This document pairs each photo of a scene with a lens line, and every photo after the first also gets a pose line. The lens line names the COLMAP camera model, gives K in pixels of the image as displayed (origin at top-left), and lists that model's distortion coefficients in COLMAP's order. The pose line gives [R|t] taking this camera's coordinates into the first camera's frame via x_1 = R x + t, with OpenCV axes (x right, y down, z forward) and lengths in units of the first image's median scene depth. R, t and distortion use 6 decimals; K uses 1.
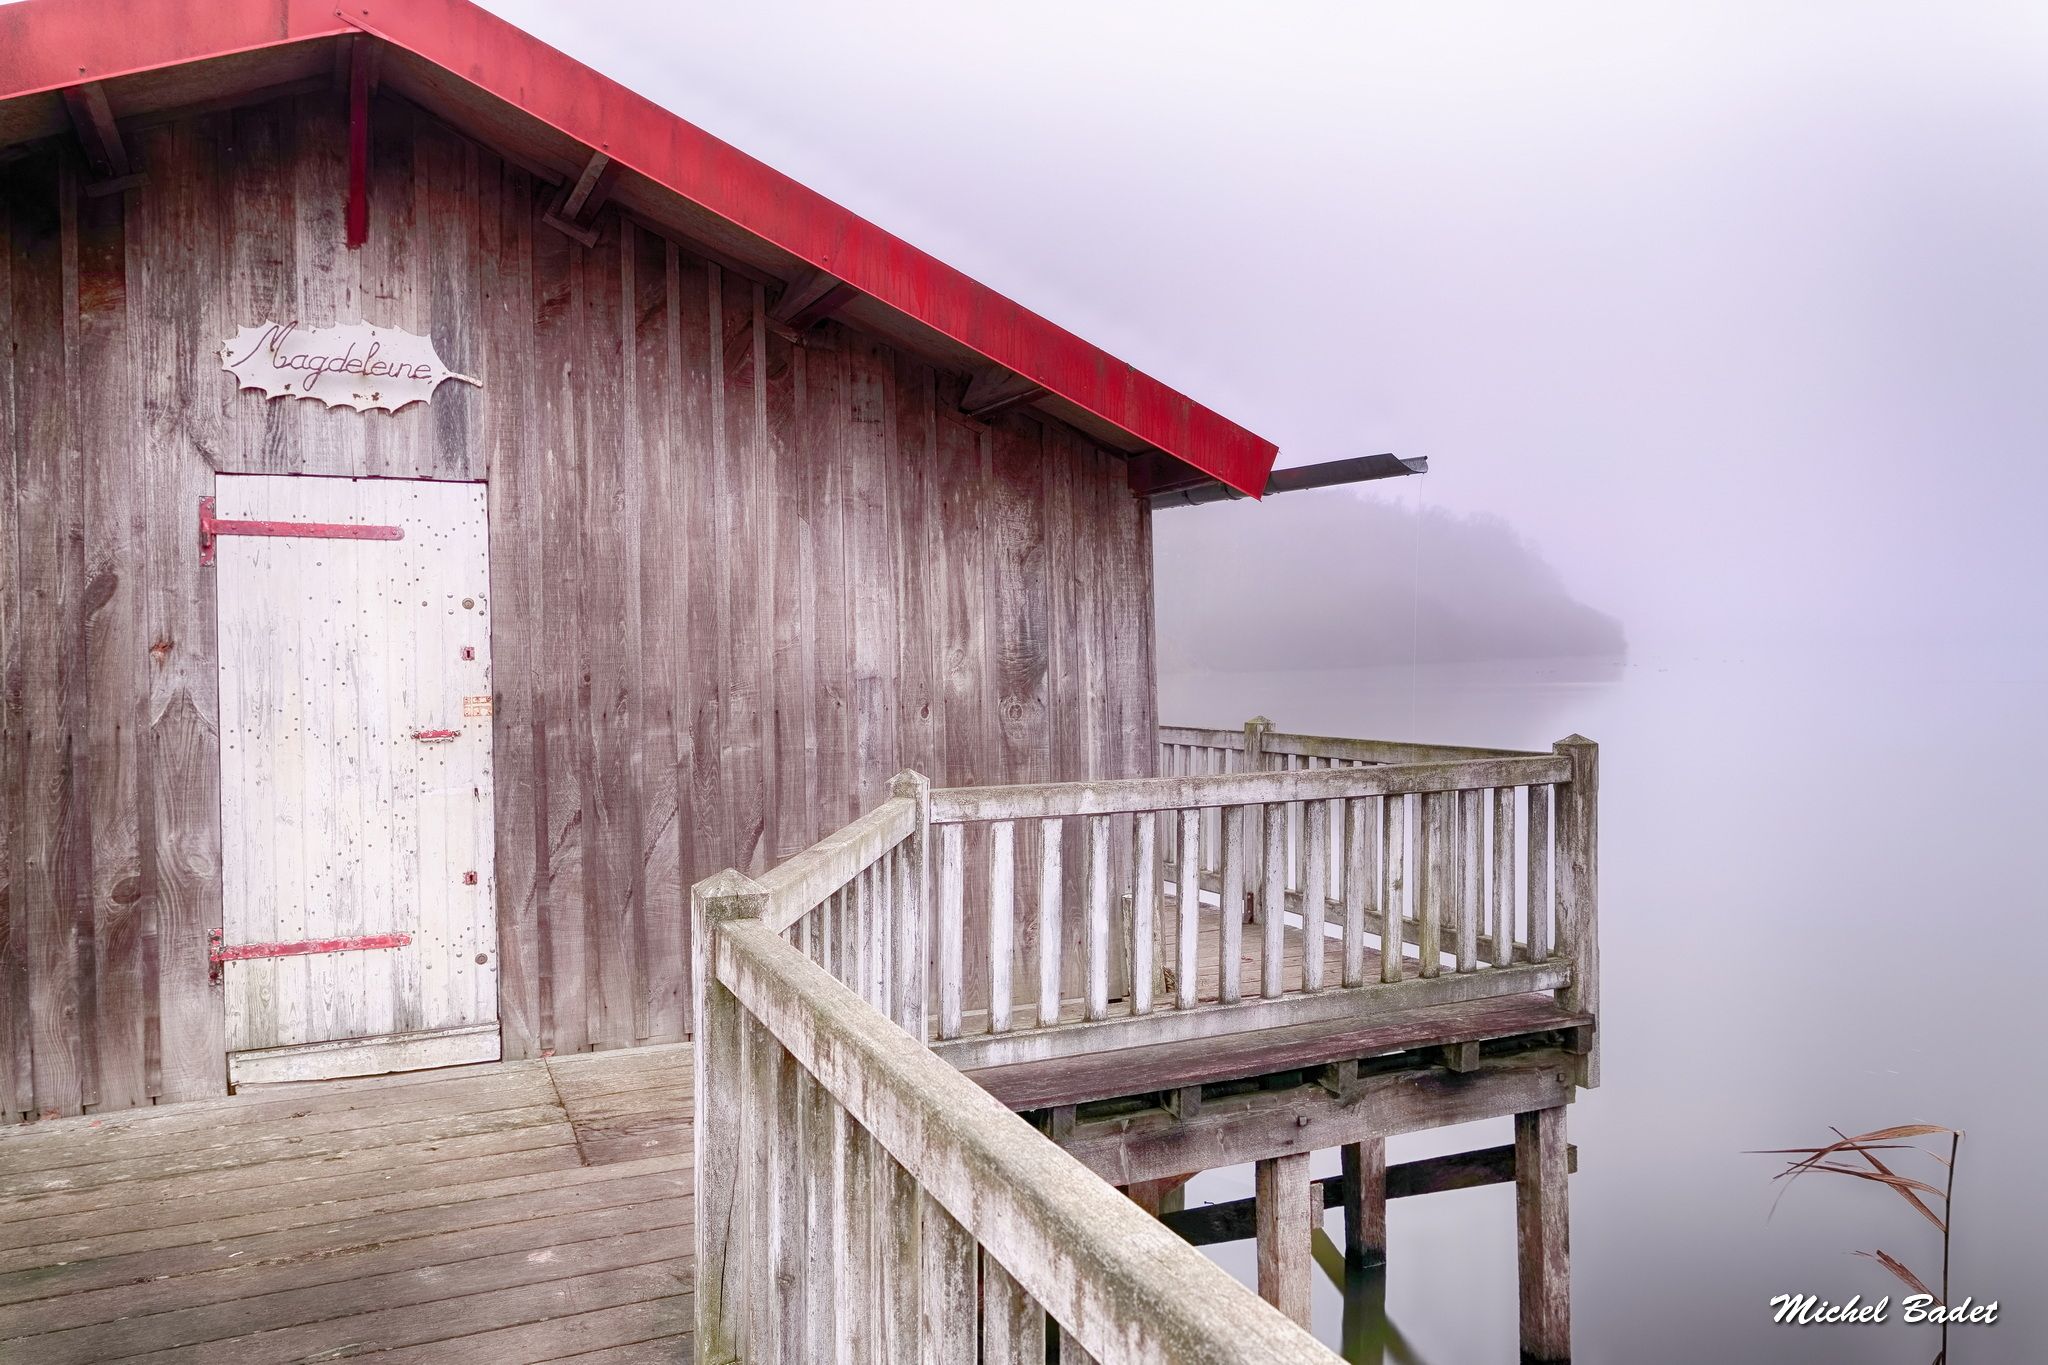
lens RADIAL K [[1438.0, 0, 1024.4], [0, 1438.0, 687.1], [0, 0, 1]] dist [-0.002350, 0.005038]
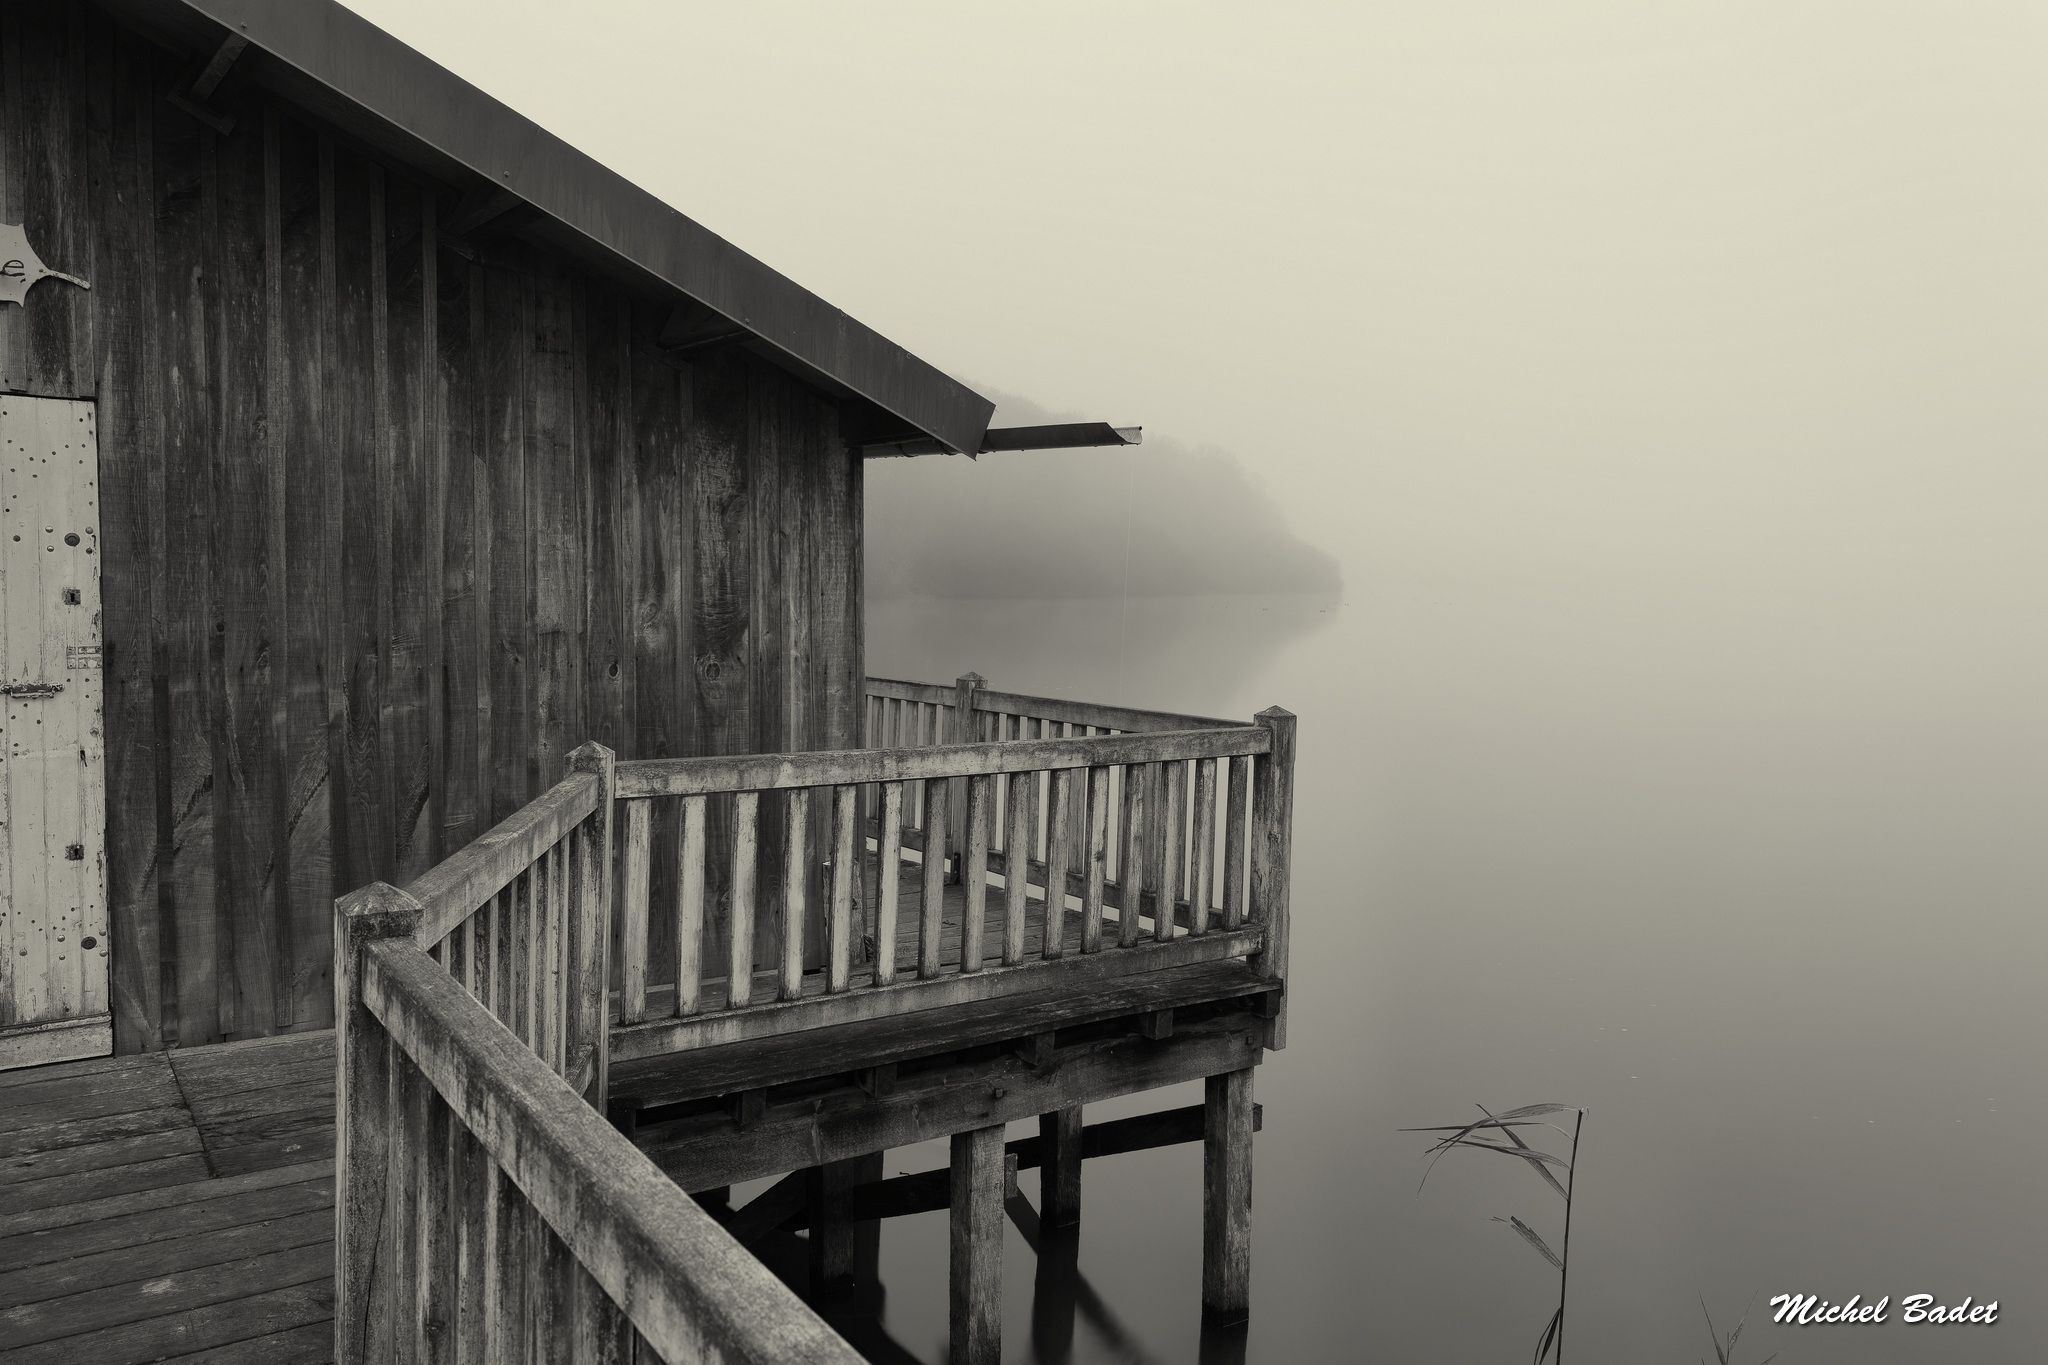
lens RADIAL K [[1507.5, 0, 1025.8], [0, 1507.5, 687.9], [0, 0, 1]] dist [-0.000048, 0.002017]
pose [[0.981457, 0.020016, 0.190635, 0.007875], [-0.029681, 0.998407, 0.047977, -0.028788], [-0.189371, -0.052745, 0.980488, -0.010391]]
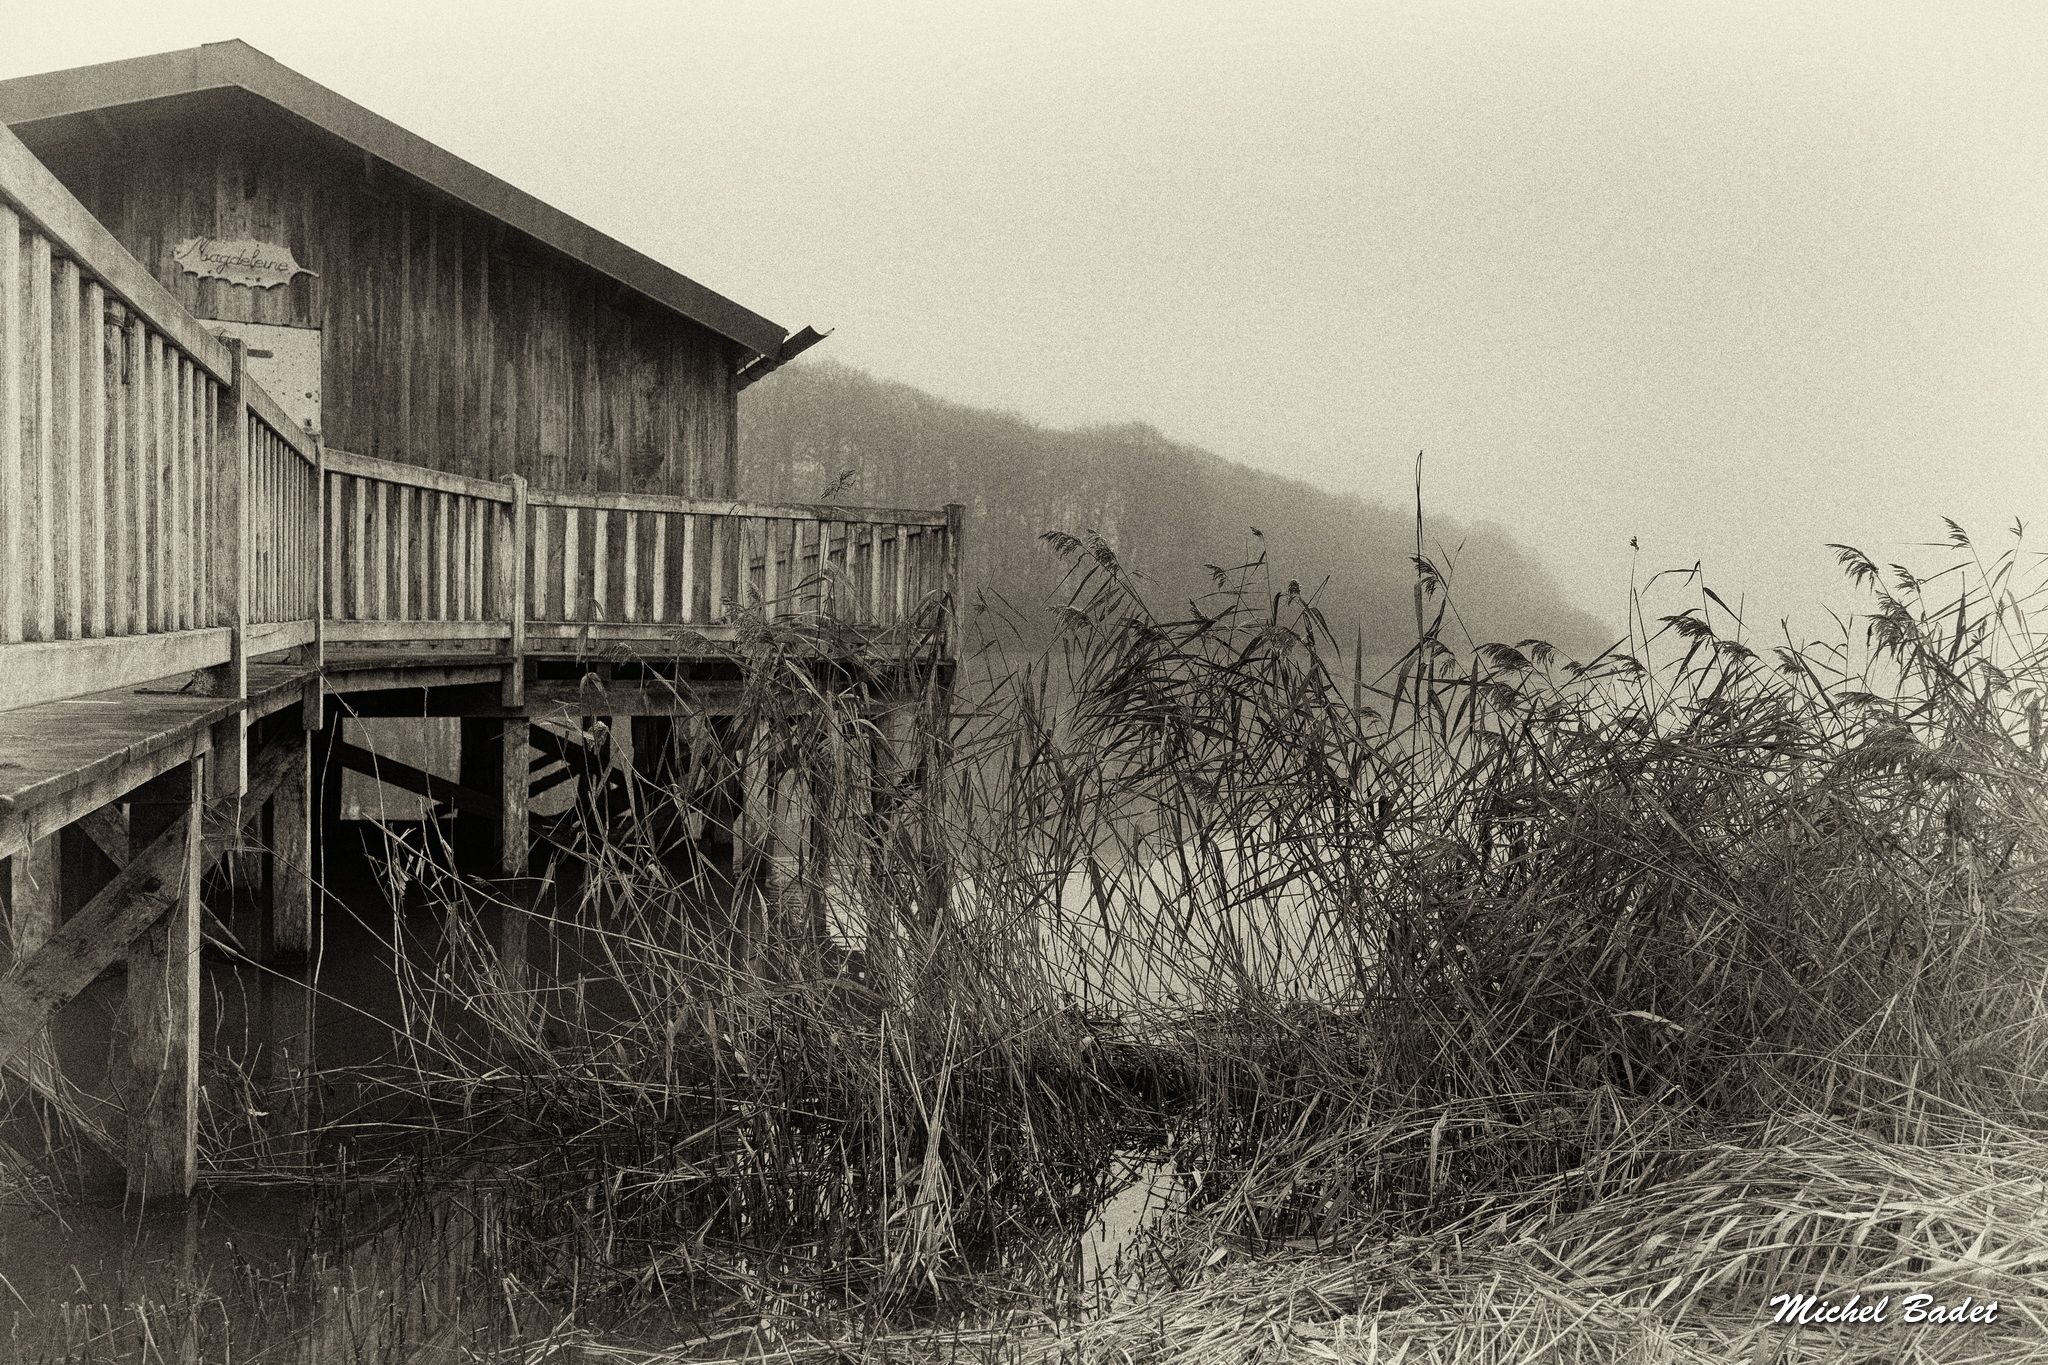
lens RADIAL K [[1327.1, 0, 1026.8], [0, 1327.1, 680.8], [0, 0, 1]] dist [-0.007075, 0.006772]
pose [[0.999250, 0.030669, -0.023634, 0.572210], [-0.030537, 0.999516, 0.005954, 0.263974], [0.023805, -0.005228, 0.999703, -0.662845]]
